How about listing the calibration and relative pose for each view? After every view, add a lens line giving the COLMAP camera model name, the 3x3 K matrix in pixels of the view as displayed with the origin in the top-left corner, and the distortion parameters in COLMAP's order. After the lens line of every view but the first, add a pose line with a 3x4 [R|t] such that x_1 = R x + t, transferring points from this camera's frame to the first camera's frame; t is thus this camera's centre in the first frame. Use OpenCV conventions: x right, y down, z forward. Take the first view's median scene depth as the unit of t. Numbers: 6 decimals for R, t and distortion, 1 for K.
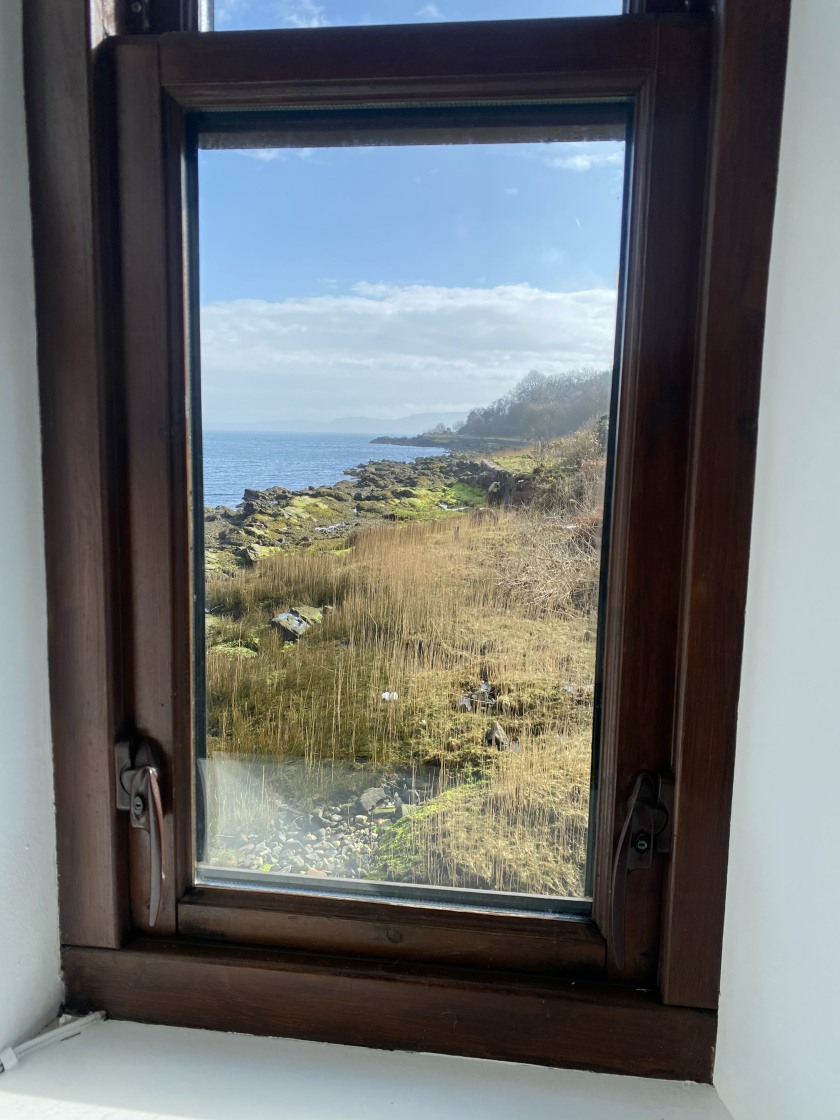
lens RADIAL K [[852.5, 0, 420.0], [0, 852.5, 560.0], [0, 0, 1]] dist [0.000968, 0.000112]
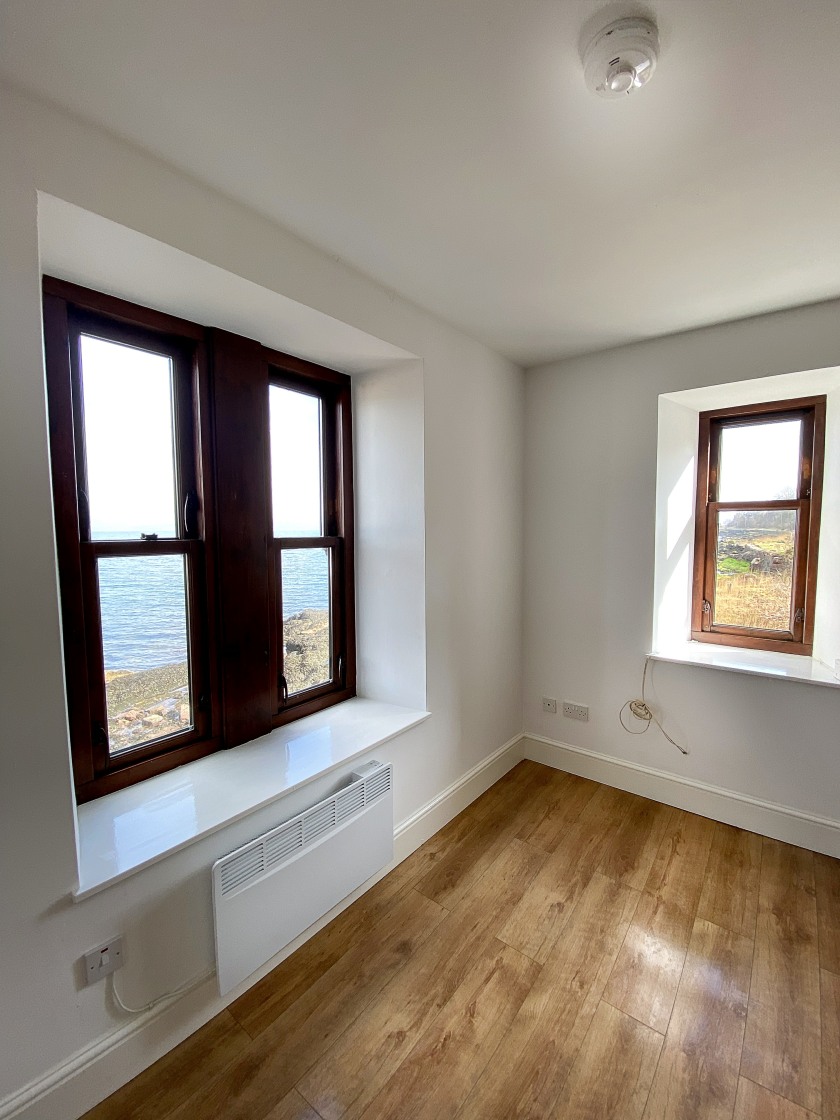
lens RADIAL K [[451.2, 0, 420.0], [0, 451.2, 560.0], [0, 0, 1]] dist [0.001411, -0.013312]
pose [[0.850675, 0.014617, -0.525488, -0.010447], [-0.057436, 0.996213, -0.065269, 0.006966], [0.522544, 0.085705, 0.848294, -0.087452]]
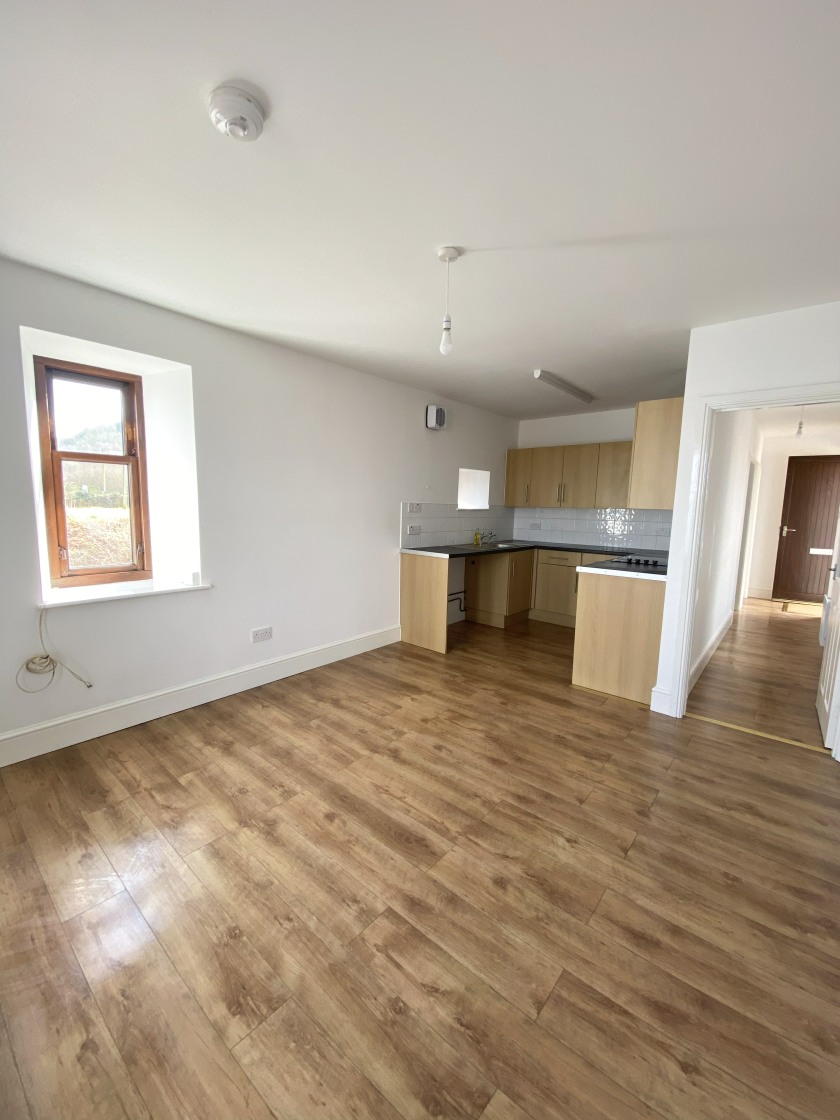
lens RADIAL K [[451.2, 0, 420.0], [0, 451.2, 560.0], [0, 0, 1]] dist [0.001411, -0.013312]
pose [[0.557023, -0.108220, 0.823416, -0.046645], [0.111408, 0.992249, 0.055044, 0.011996], [-0.822991, 0.061074, 0.564762, -0.093578]]
